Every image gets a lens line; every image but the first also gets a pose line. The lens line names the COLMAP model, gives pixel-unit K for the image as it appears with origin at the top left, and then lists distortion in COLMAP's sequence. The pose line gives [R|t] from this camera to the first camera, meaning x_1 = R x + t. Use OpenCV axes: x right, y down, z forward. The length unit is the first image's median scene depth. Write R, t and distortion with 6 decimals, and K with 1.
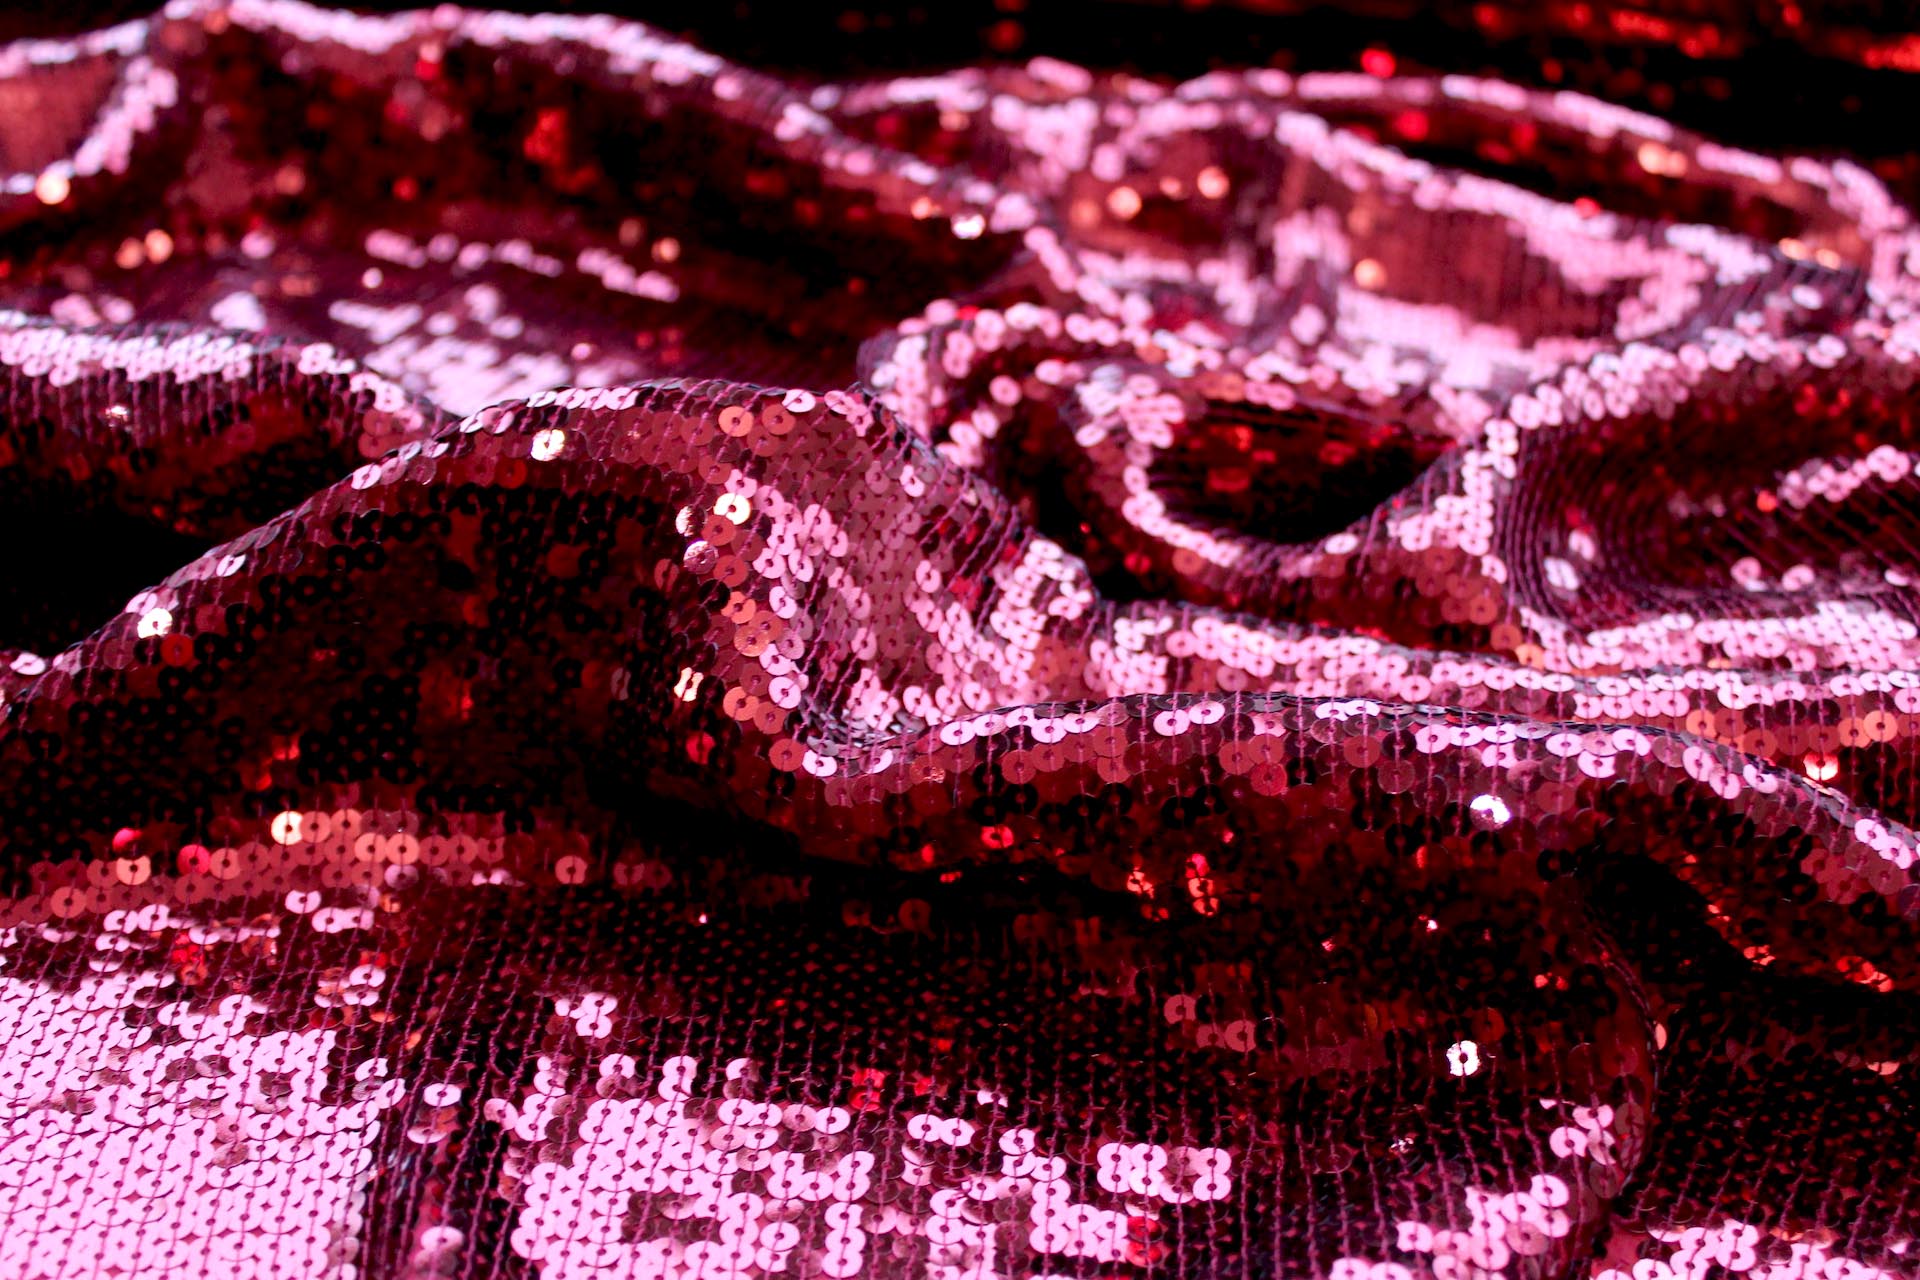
lens RADIAL K [[2646.8, 0, 960.0], [0, 2646.8, 640.0], [0, 0, 1]] dist [-0.040237, -0.029675]
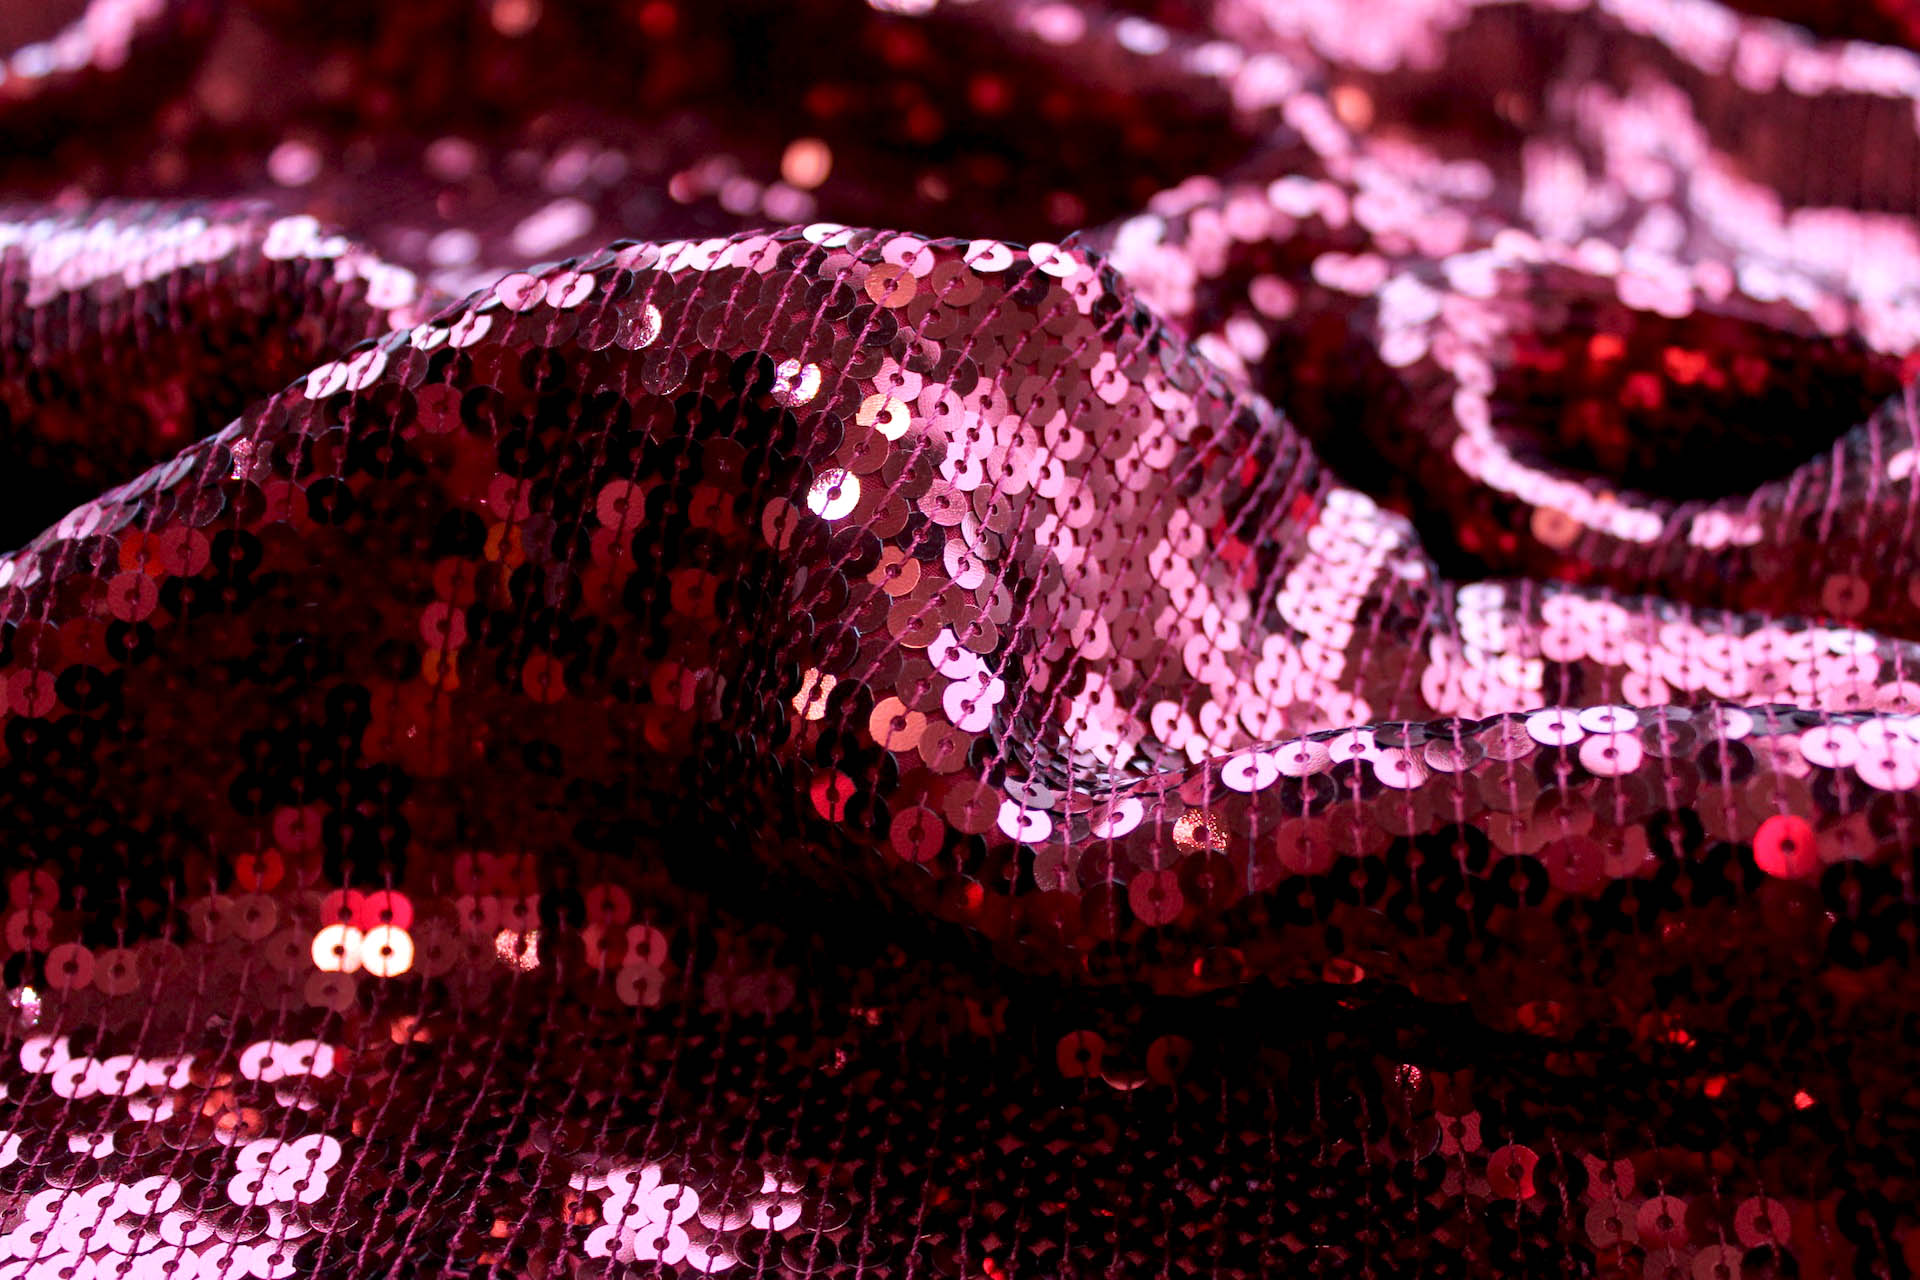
lens RADIAL K [[2646.8, 0, 960.0], [0, 2646.8, 640.0], [0, 0, 1]] dist [-0.040237, -0.029675]
pose [[0.997936, -0.002621, -0.064162, -0.026586], [0.001172, 0.999744, -0.022610, 0.017217], [0.064205, 0.022488, 0.997683, 0.358668]]
